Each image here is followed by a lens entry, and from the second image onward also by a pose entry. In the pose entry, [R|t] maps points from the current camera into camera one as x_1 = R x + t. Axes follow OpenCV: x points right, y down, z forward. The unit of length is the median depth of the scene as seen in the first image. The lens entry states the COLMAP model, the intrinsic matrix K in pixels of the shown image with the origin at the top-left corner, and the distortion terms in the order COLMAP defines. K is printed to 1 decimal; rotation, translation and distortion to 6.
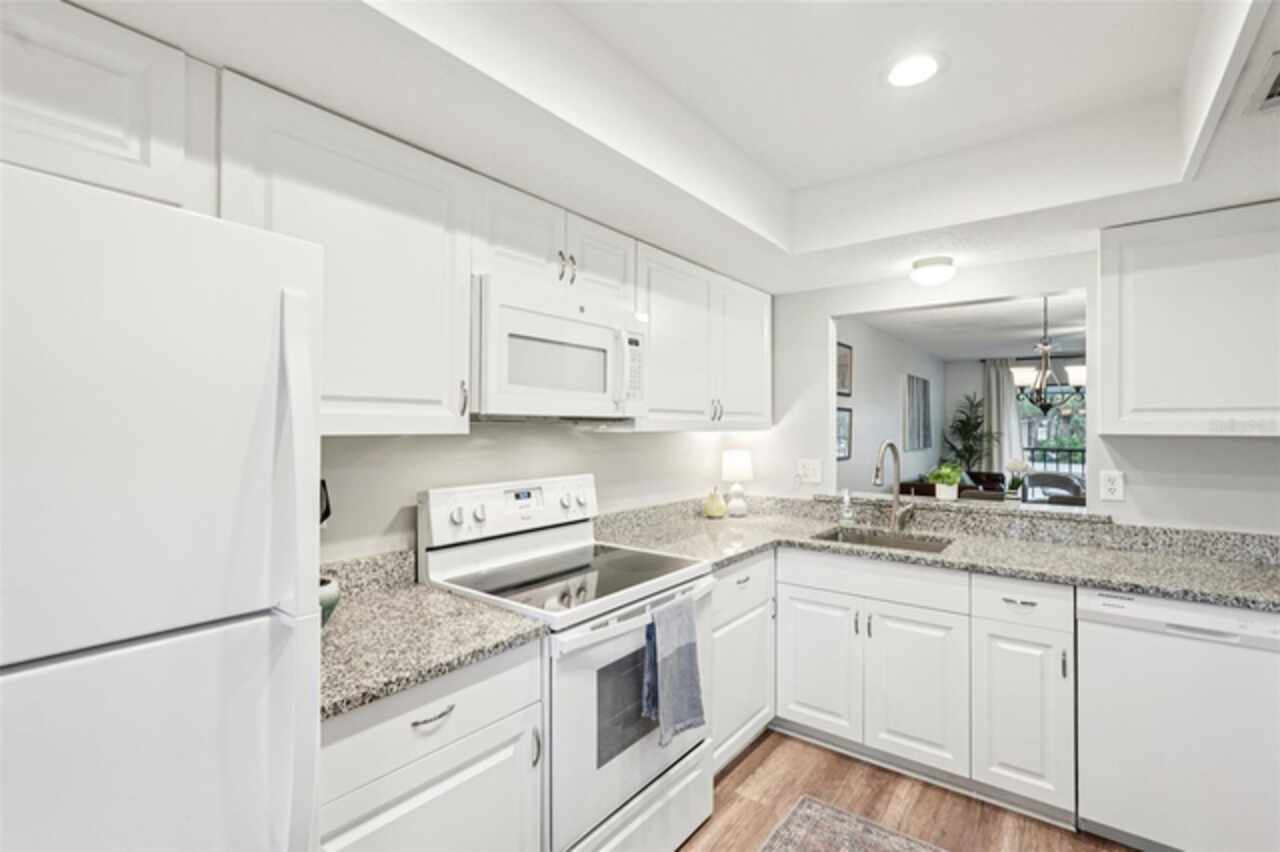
lens RADIAL K [[571.2, 0, 639.4], [0, 571.2, 426.3], [0, 0, 1]] dist [-0.002169, 0.000424]
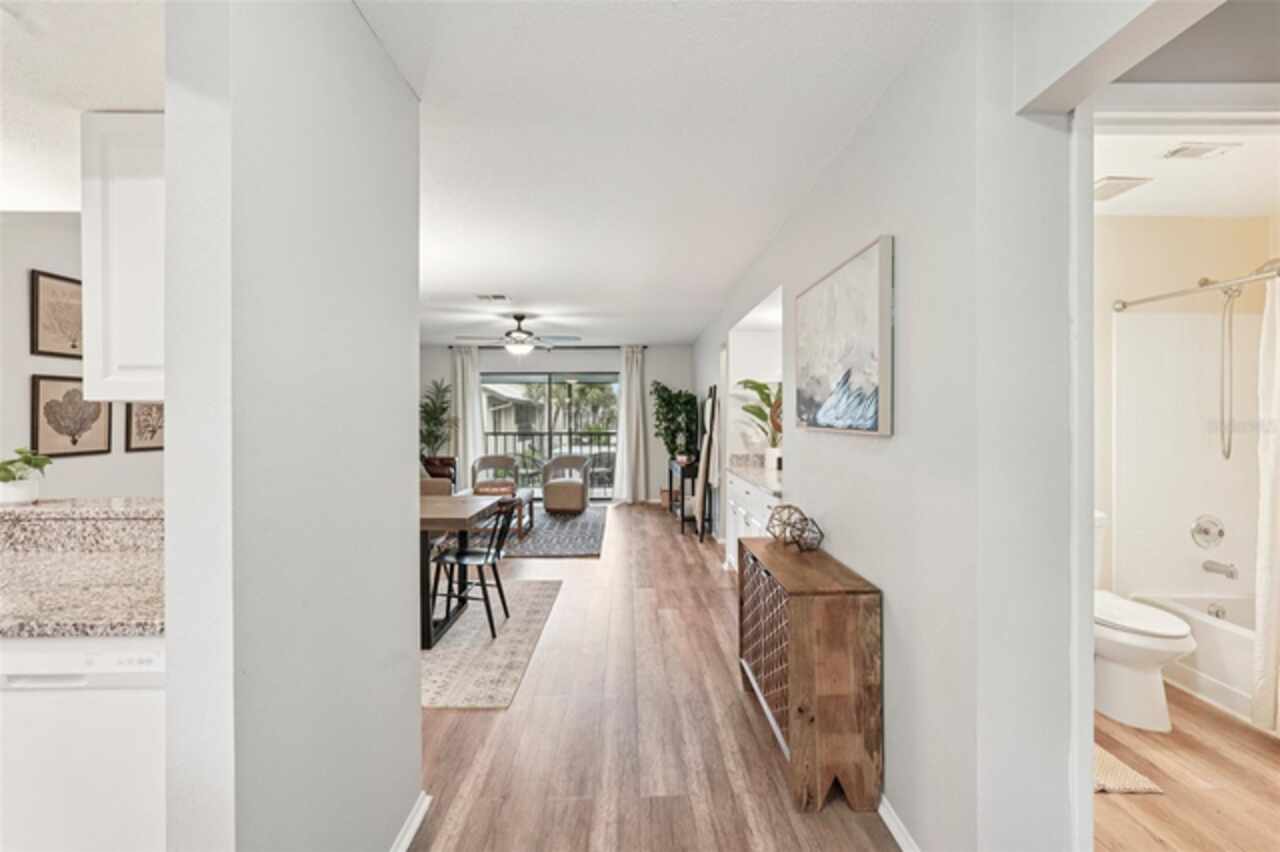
lens RADIAL K [[571.2, 0, 633.6], [0, 571.2, 420.5], [0, 0, 1]] dist [-0.002169, 0.000424]
pose [[0.778125, -0.005394, 0.628087, 0.762161], [0.000518, 0.999968, 0.007946, 0.028632], [-0.628110, -0.005858, 0.778103, 0.010142]]
